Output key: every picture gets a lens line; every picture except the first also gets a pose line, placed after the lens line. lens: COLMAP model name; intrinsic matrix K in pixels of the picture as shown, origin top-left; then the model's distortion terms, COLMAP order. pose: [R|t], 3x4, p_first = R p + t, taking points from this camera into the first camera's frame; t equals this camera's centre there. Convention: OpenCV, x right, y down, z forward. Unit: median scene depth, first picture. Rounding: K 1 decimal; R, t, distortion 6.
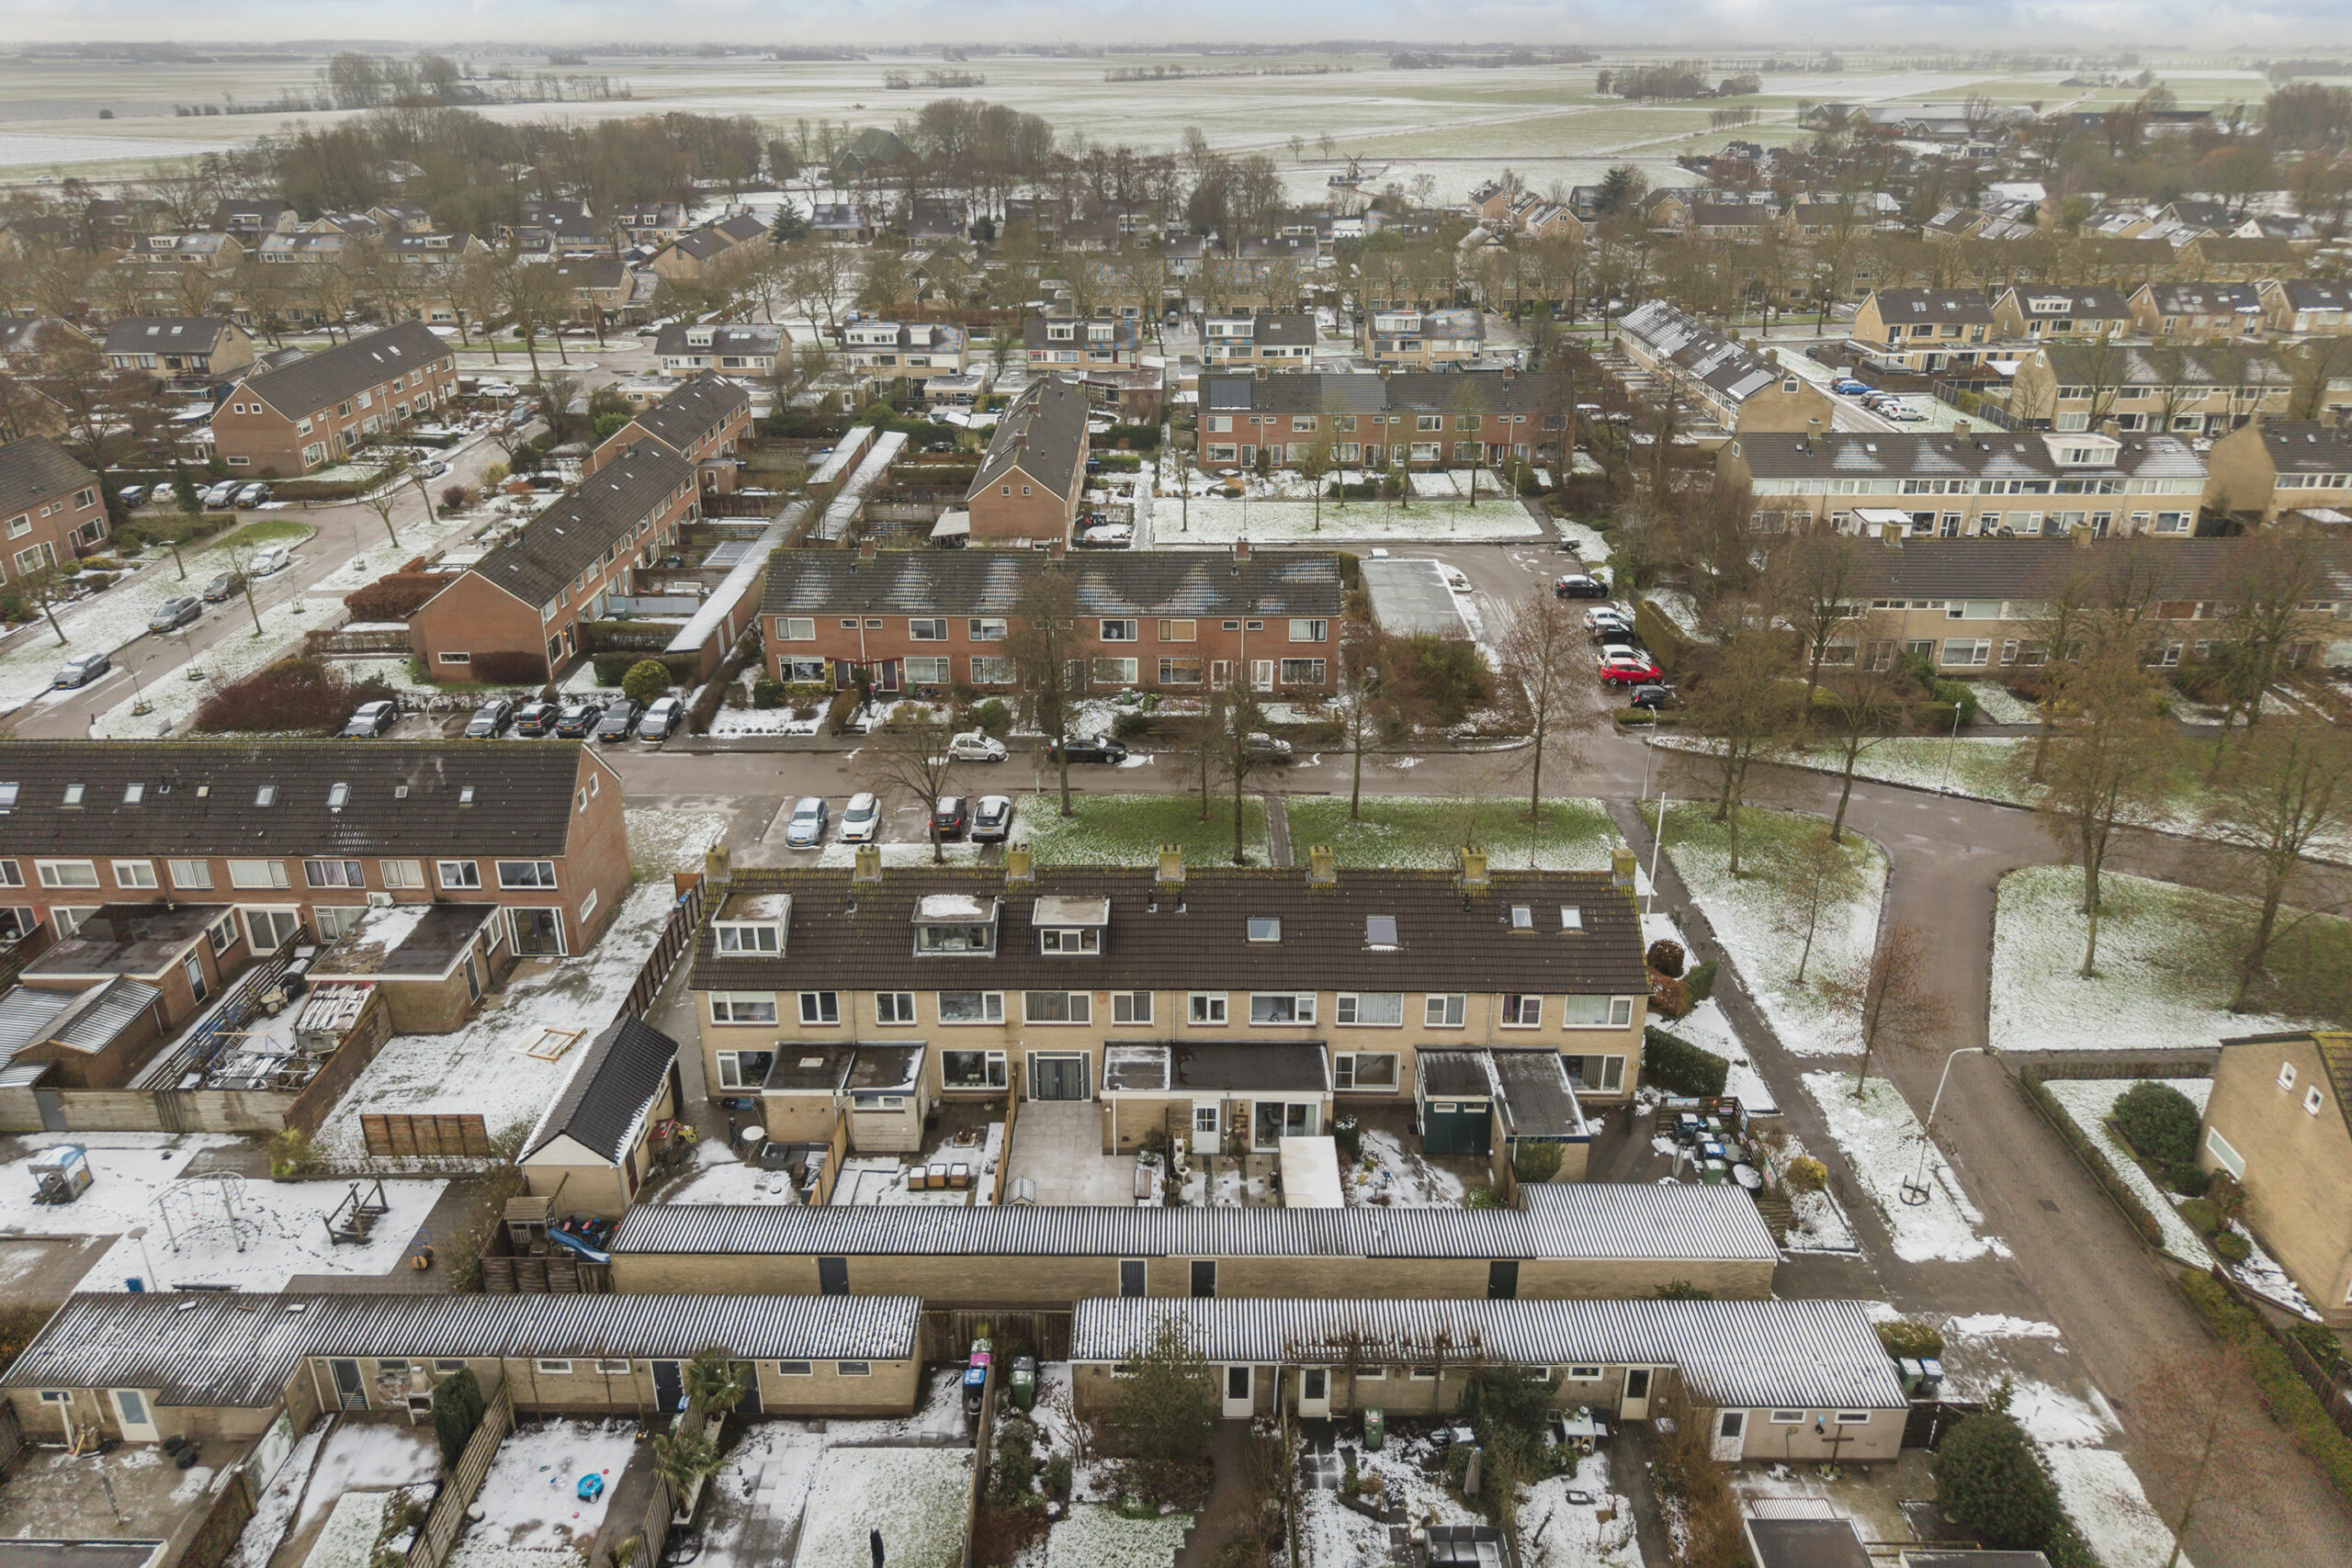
lens RADIAL K [[1572.9, 0, 1176.0], [0, 1572.9, 784.0], [0, 0, 1]] dist [-0.018944, -0.003033]
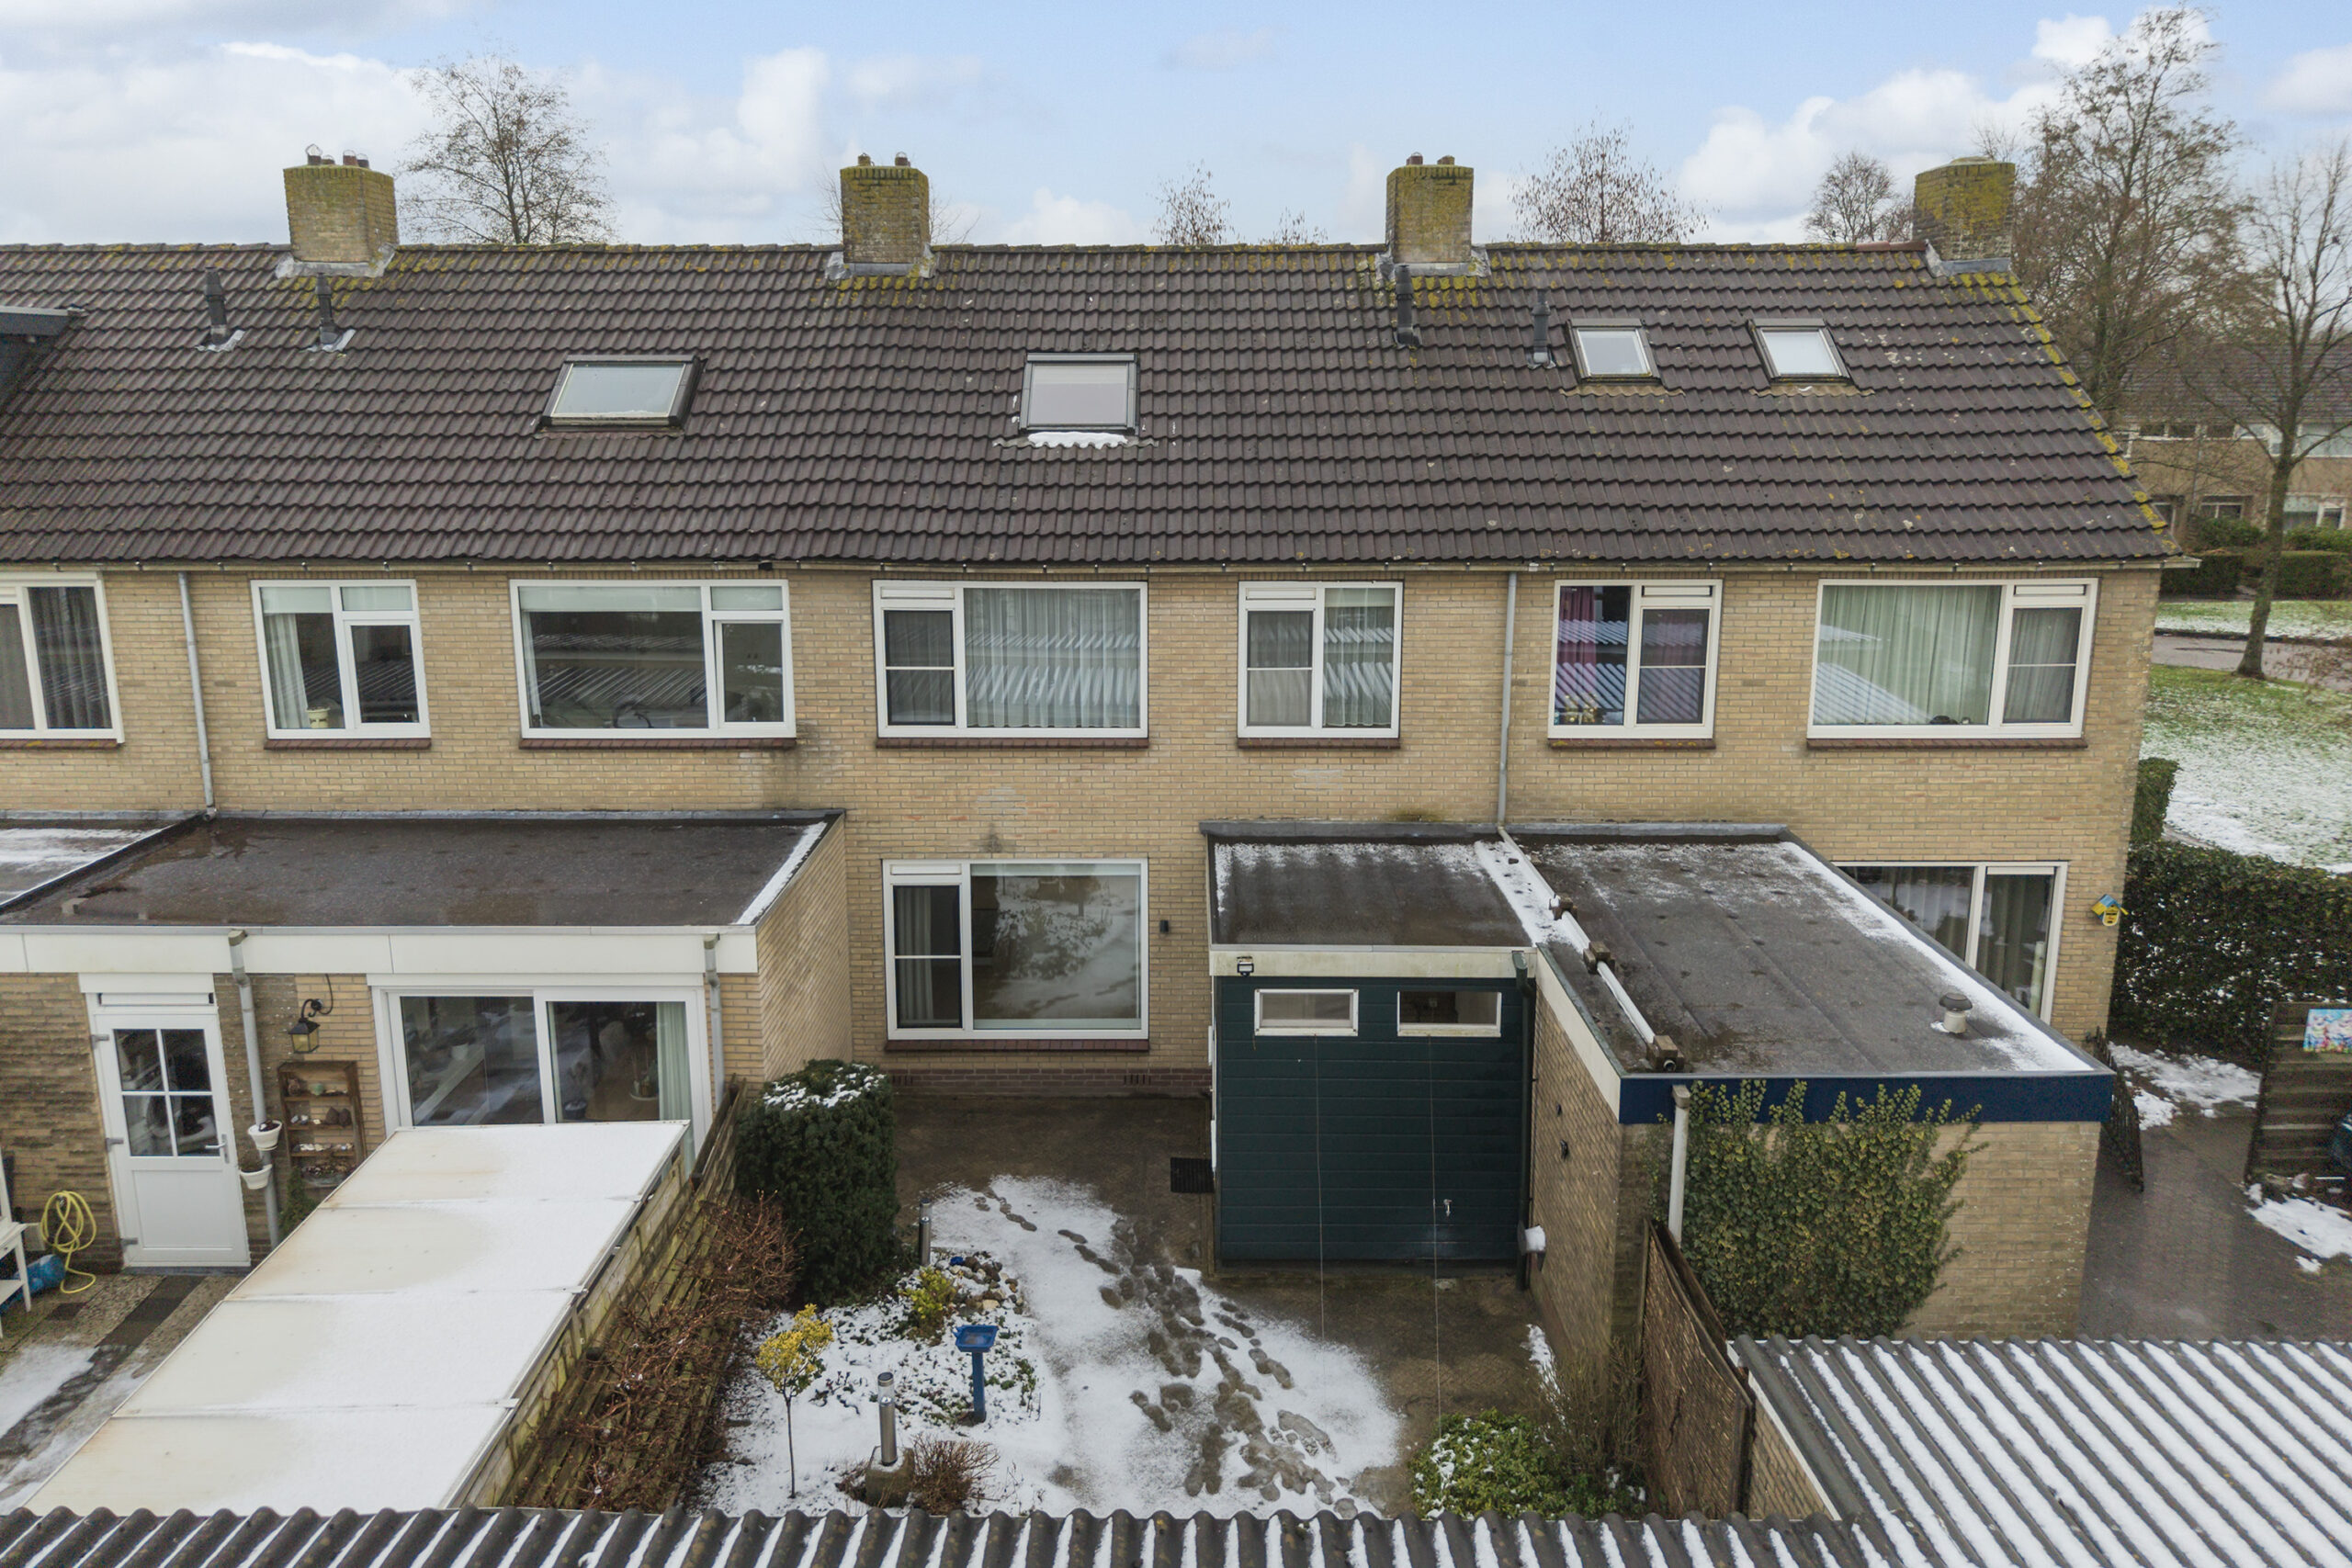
lens RADIAL K [[1618.4, 0, 1221.0], [0, 1618.4, 784.5], [0, 0, 1]] dist [-0.004722, -0.002593]
pose [[0.999524, 0.003584, 0.030640, 0.151086], [0.002134, 0.982816, -0.184575, 0.212134], [-0.030775, 0.184553, 0.982341, 0.772930]]
